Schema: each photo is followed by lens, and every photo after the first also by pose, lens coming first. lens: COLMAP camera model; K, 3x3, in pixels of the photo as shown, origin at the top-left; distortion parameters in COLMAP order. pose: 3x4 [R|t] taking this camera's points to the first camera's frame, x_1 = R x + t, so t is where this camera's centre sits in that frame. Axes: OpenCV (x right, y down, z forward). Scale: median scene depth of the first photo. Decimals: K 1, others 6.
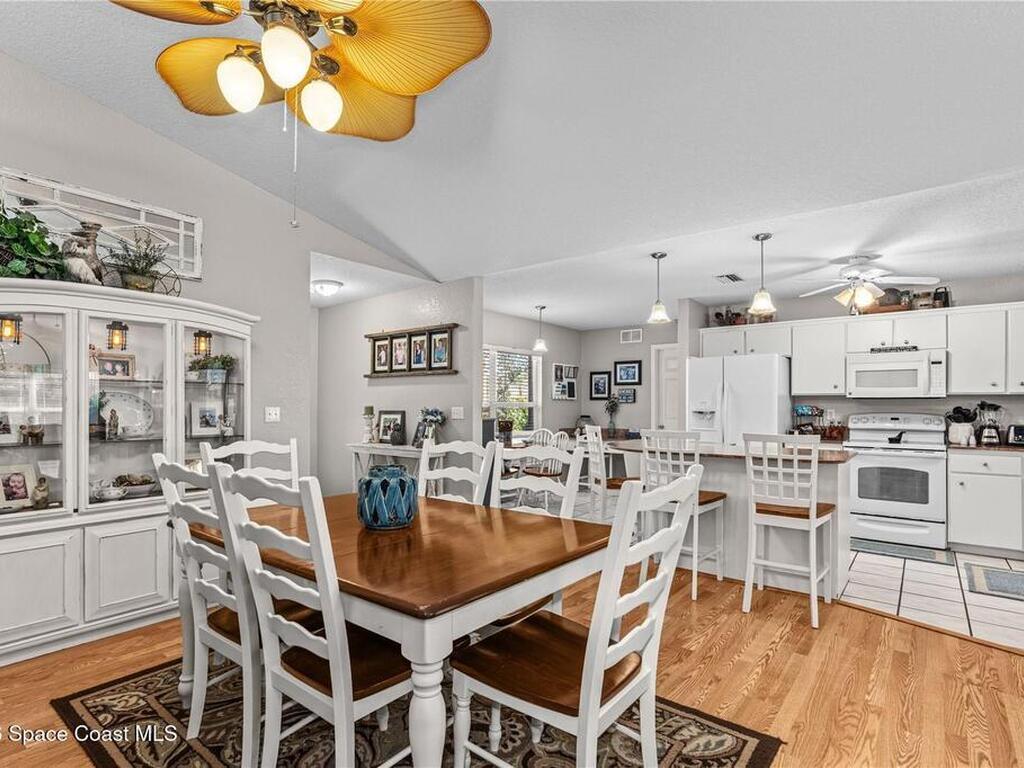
lens RADIAL K [[530.3, 0, 512.0], [0, 530.3, 401.0], [0, 0, 1]] dist [0.001088, 0.001045]
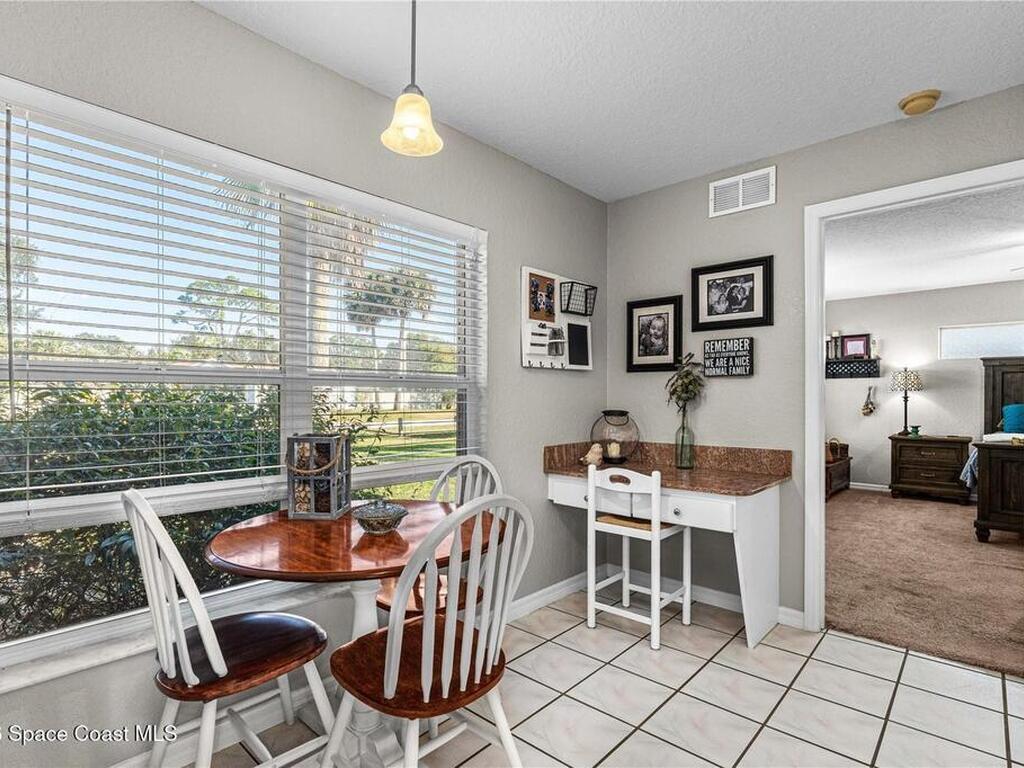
lens RADIAL K [[530.3, 0, 512.0], [0, 530.3, 401.0], [0, 0, 1]] dist [0.001088, 0.001045]
pose [[0.997676, -0.007140, -0.067766, 0.131301], [0.008247, 0.999837, 0.016062, 0.019757], [0.067640, -0.016584, 0.997572, 0.896153]]
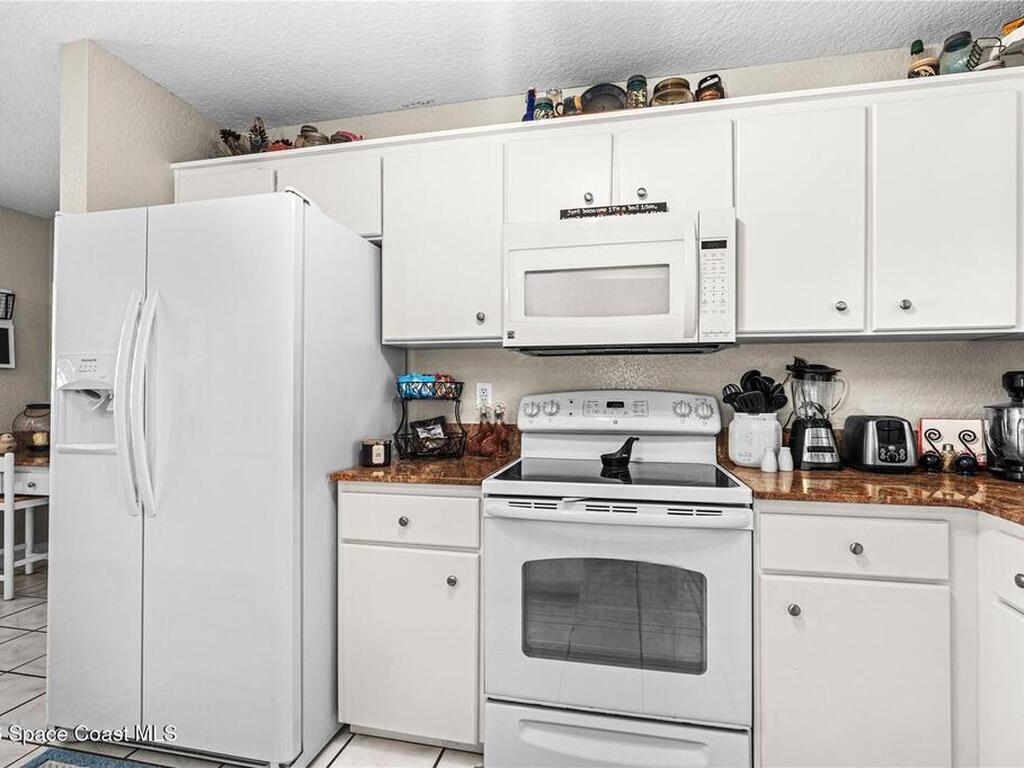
lens RADIAL K [[526.9, 0, 512.0], [0, 526.9, 384.0], [0, 0, 1]] dist [-0.000930, 0.000389]
pose [[0.903762, 0.000422, 0.428034, 0.455069], [0.001185, 0.999993, -0.003488, 0.018367], [-0.428033, 0.003659, 0.903756, 0.638133]]
